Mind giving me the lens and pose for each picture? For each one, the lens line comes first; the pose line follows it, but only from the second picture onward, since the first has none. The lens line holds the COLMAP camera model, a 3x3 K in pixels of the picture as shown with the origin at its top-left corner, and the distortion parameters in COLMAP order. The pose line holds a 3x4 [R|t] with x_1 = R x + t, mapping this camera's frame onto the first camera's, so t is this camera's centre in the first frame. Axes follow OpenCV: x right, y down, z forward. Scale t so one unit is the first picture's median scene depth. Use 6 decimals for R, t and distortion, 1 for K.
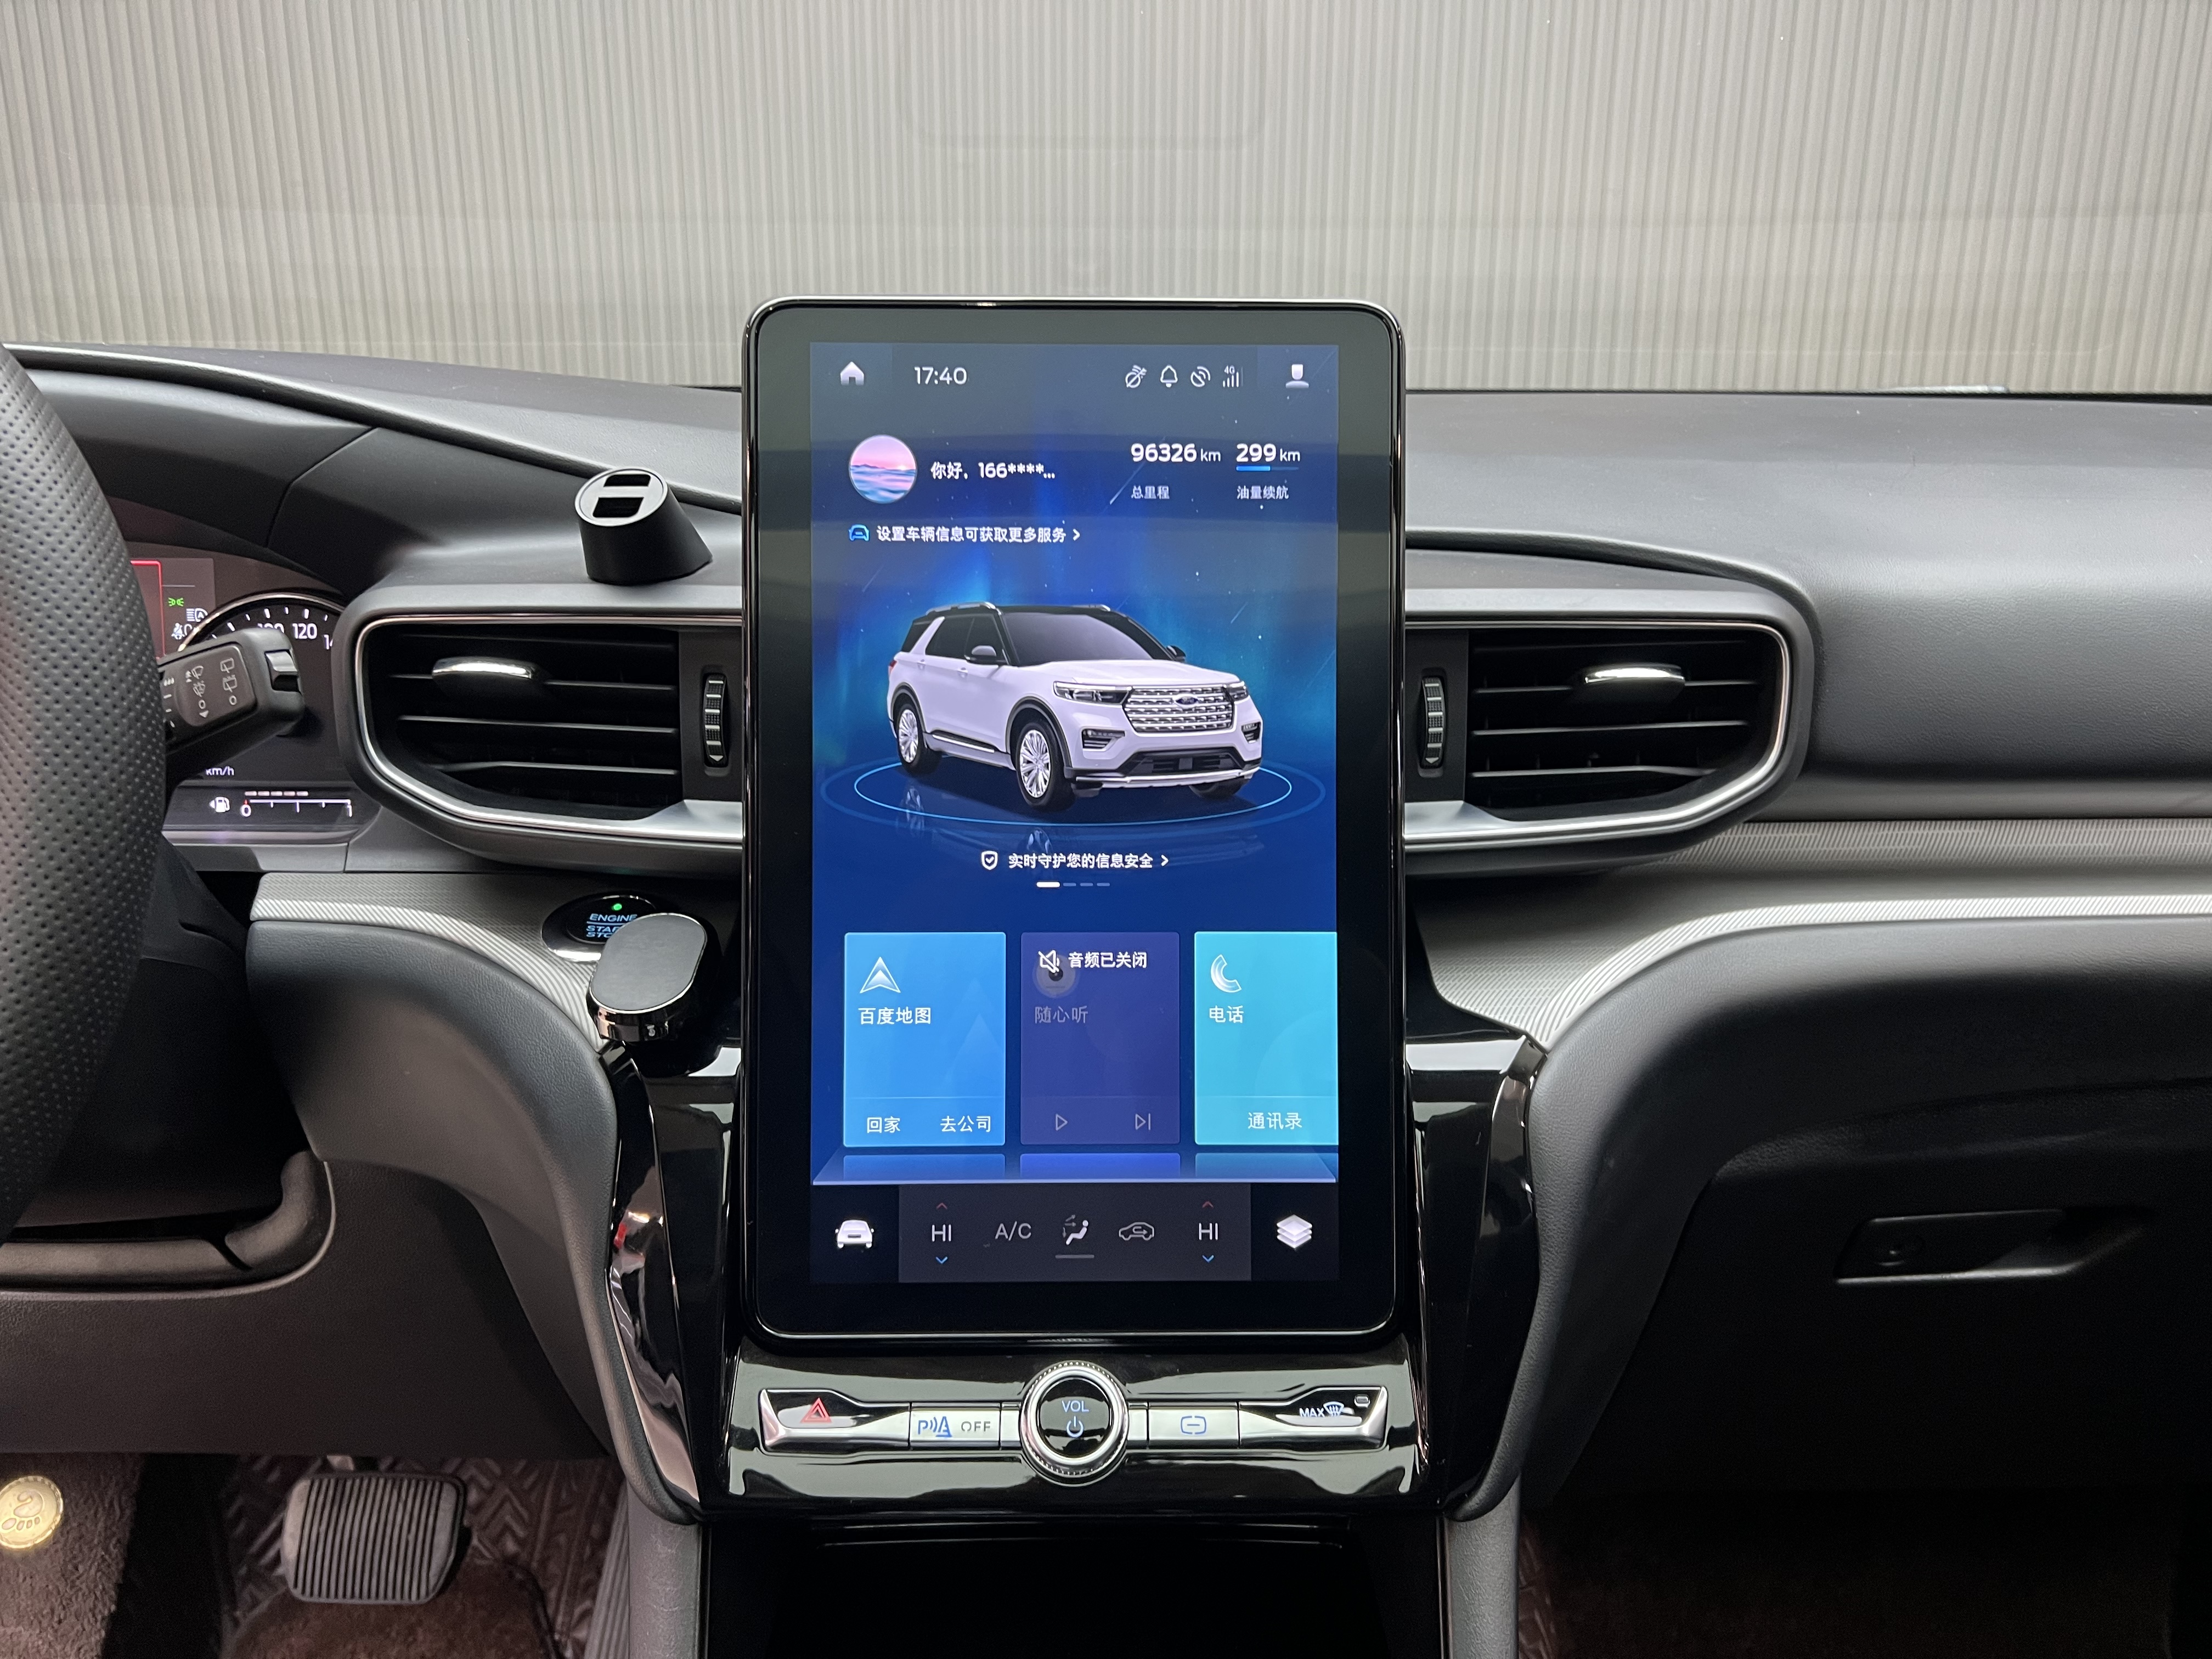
lens RADIAL K [[1668.8, 0, 1113.0], [0, 1668.8, 817.1], [0, 0, 1]] dist [0.042125, -0.058980]
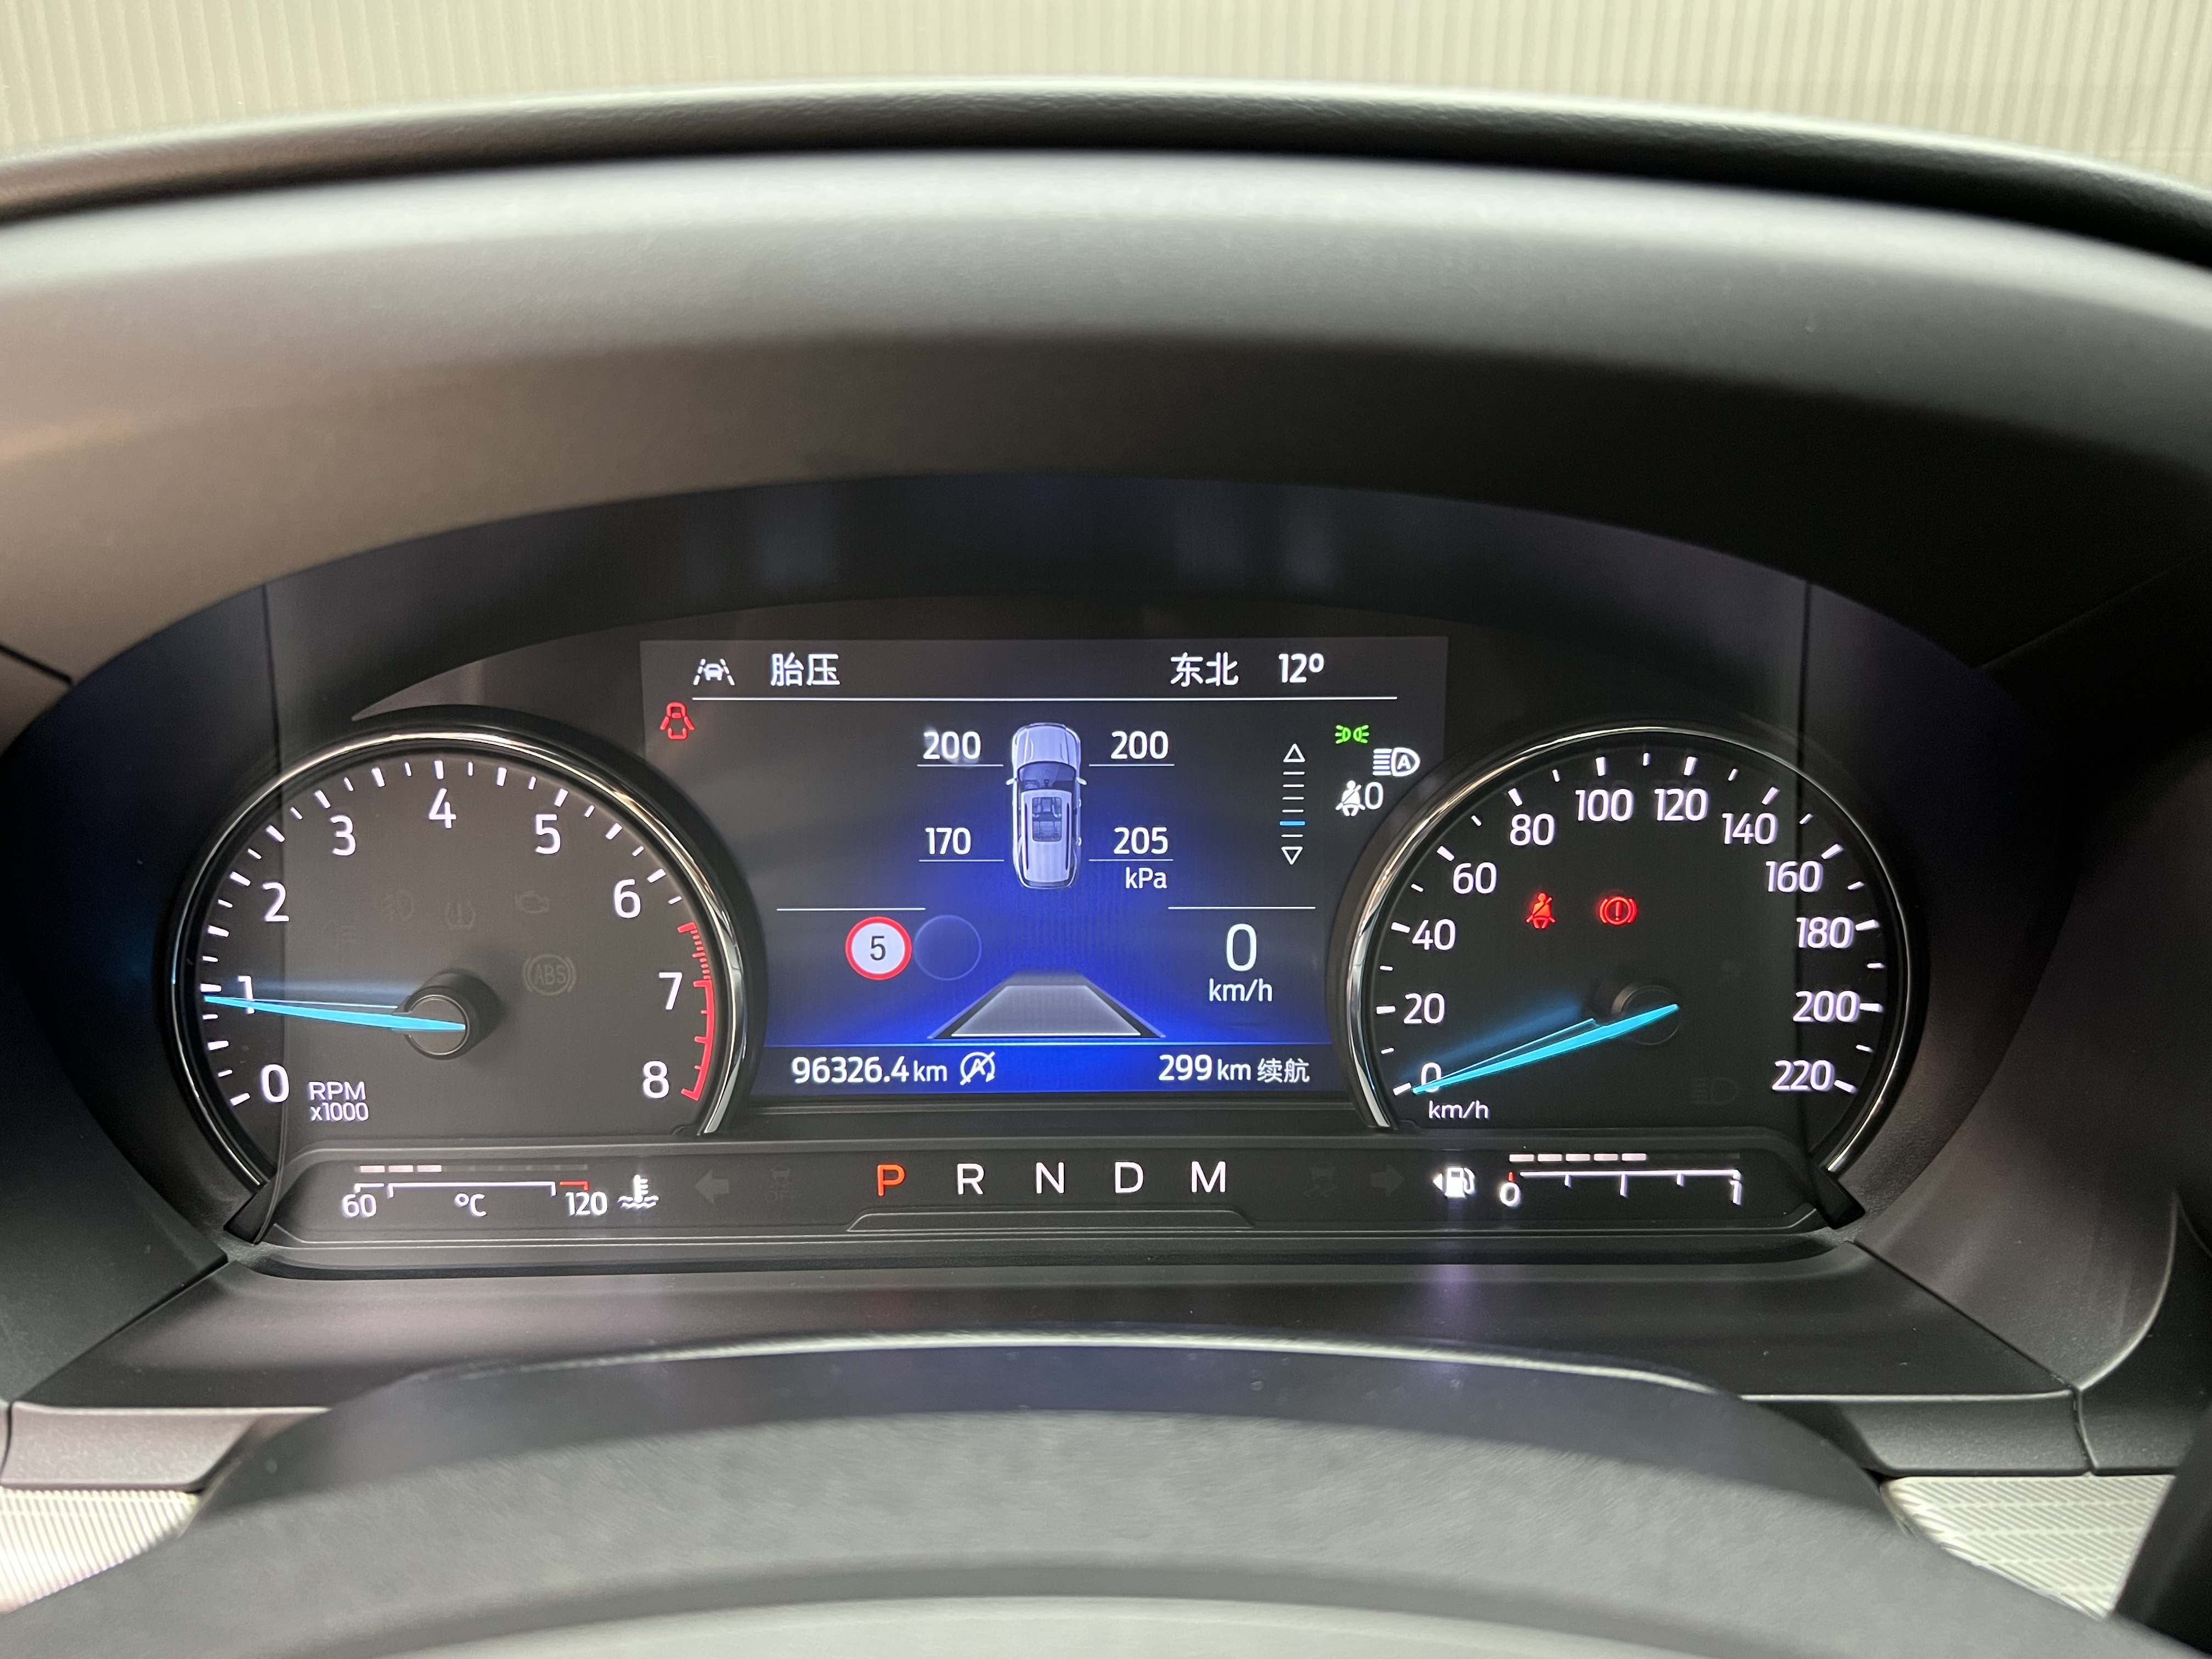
lens RADIAL K [[1668.8, 0, 1061.4], [0, 1668.8, 830.1], [0, 0, 1]] dist [0.042125, -0.058980]
pose [[0.999955, -0.007784, 0.005467, -0.775165], [0.007299, 0.996472, 0.083608, -0.170451], [-0.006099, -0.083564, 0.996484, 0.677646]]
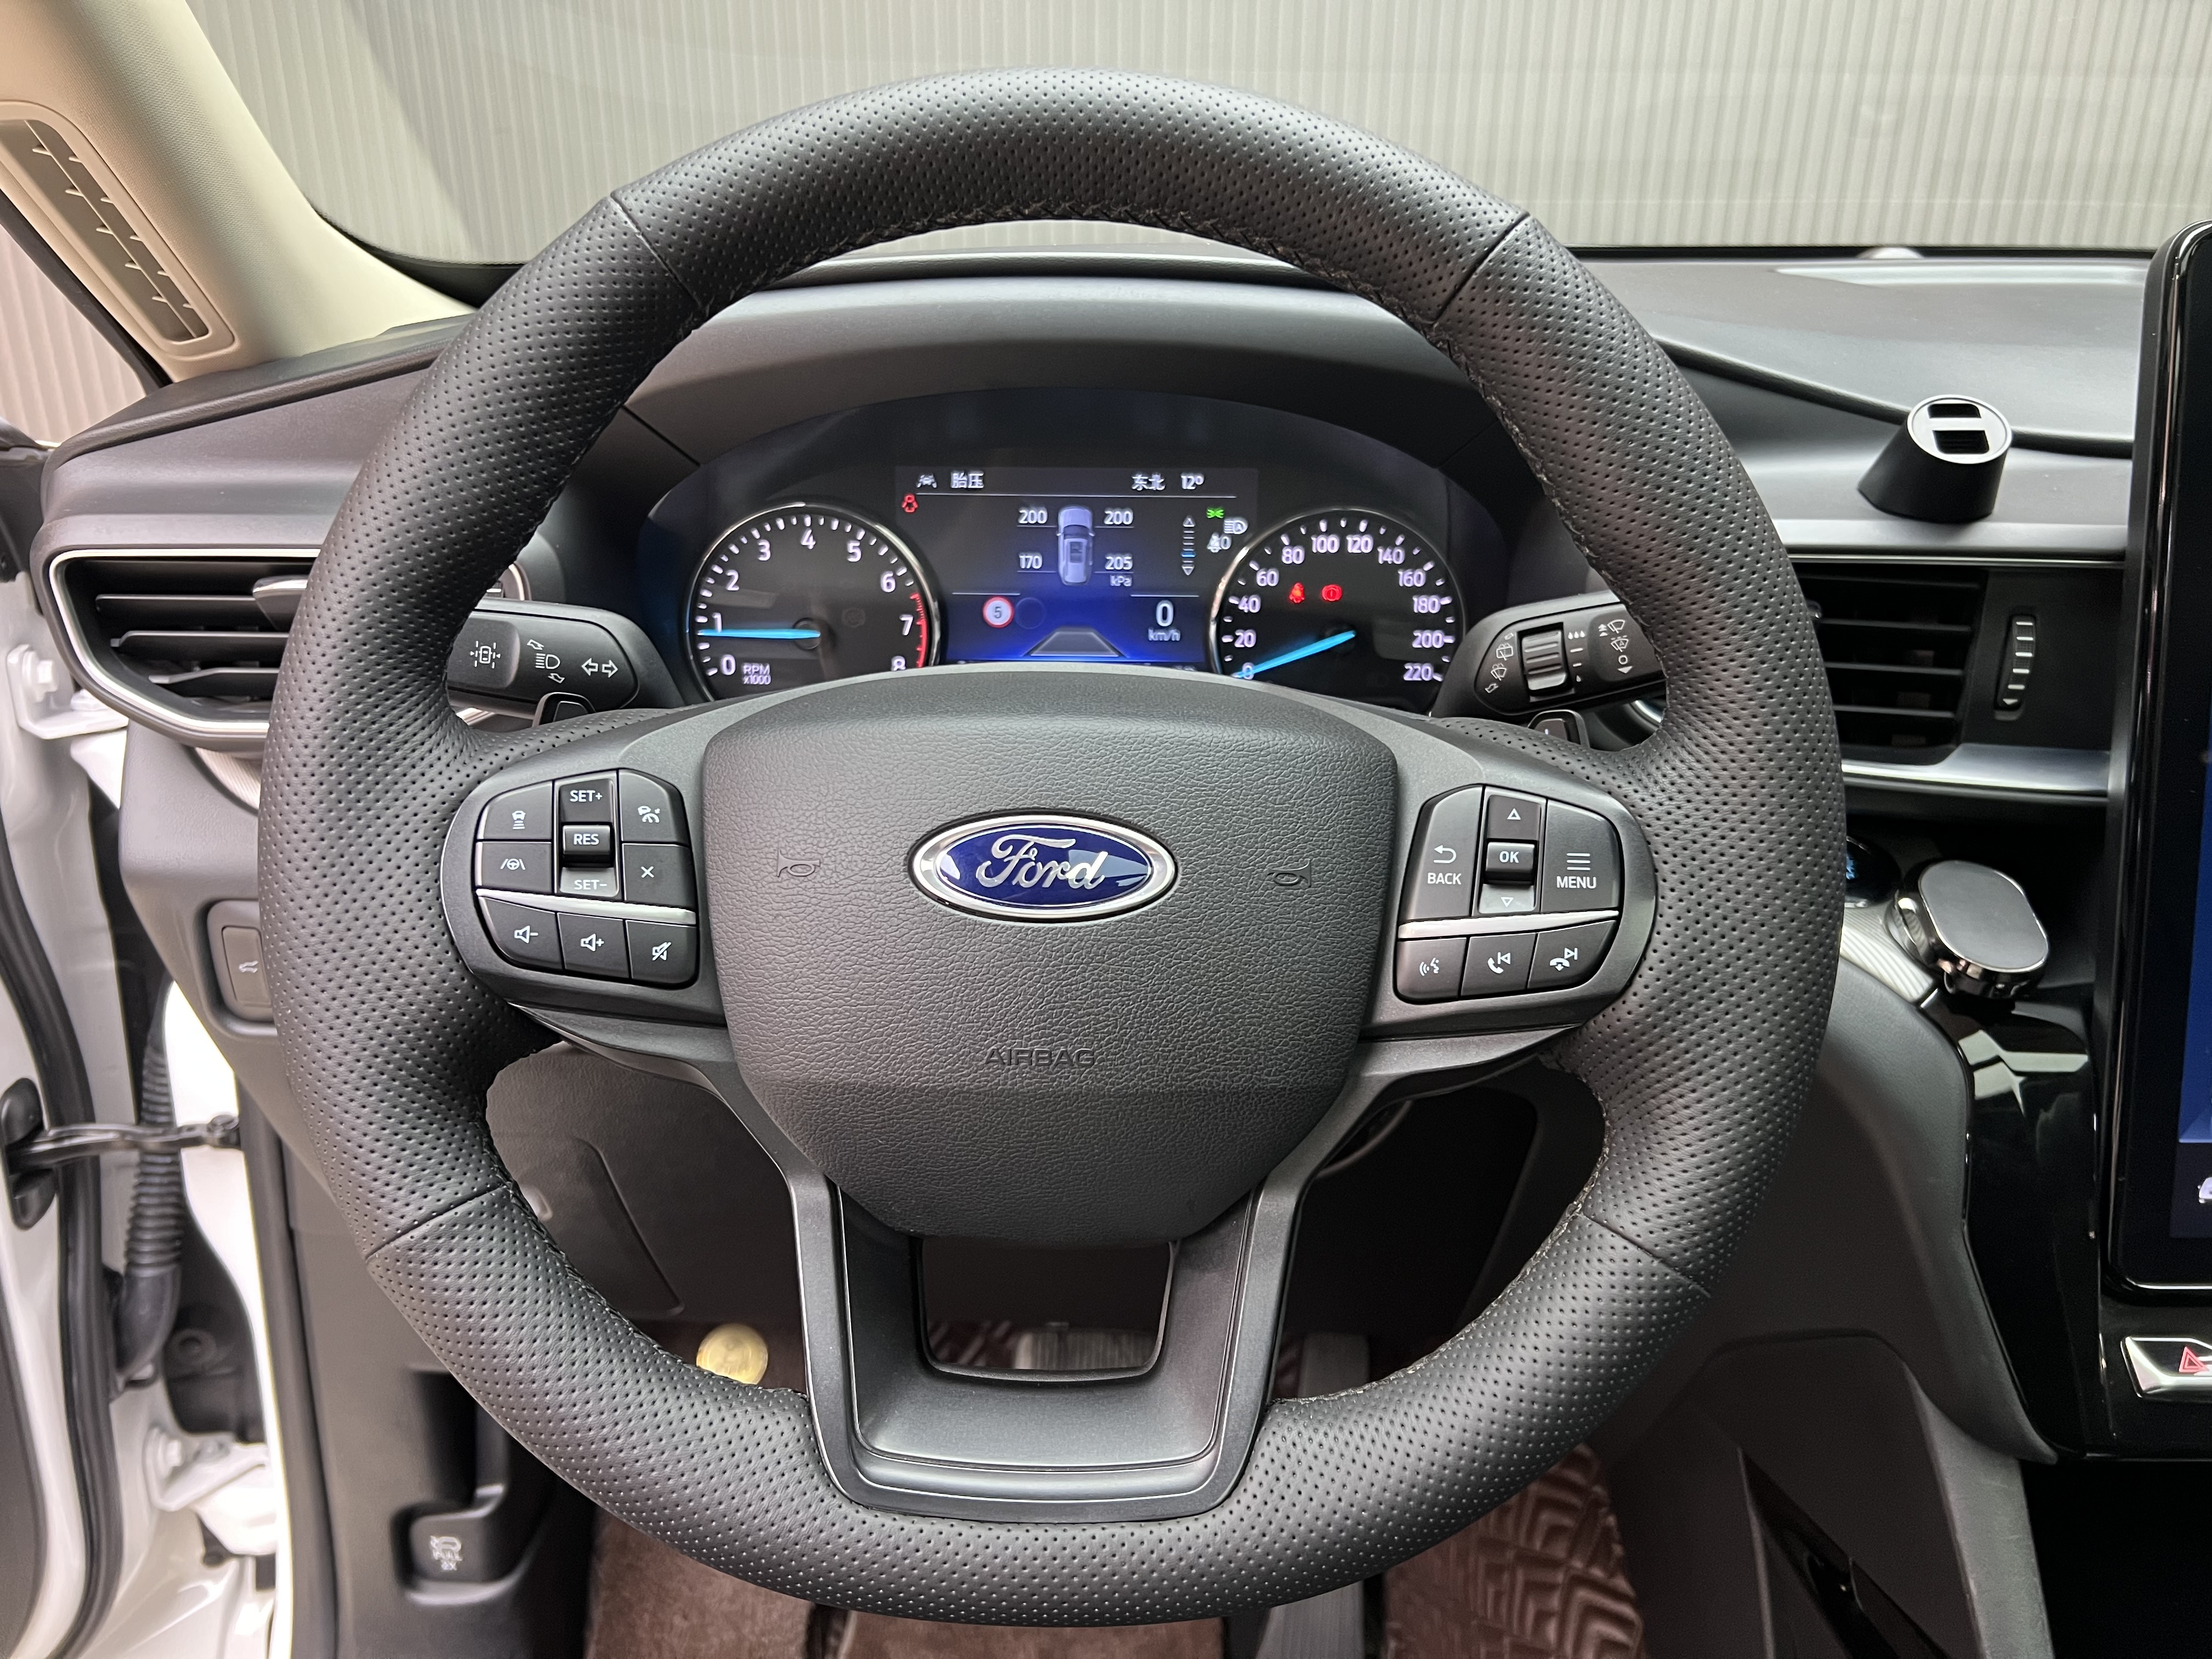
lens RADIAL K [[1668.8, 0, 1078.5], [0, 1668.8, 837.3], [0, 0, 1]] dist [0.042125, -0.058980]
pose [[0.999755, 0.007493, -0.020827, -0.748568], [-0.004772, 0.991797, 0.127738, -0.078477], [0.021613, -0.127607, 0.991589, 0.012242]]
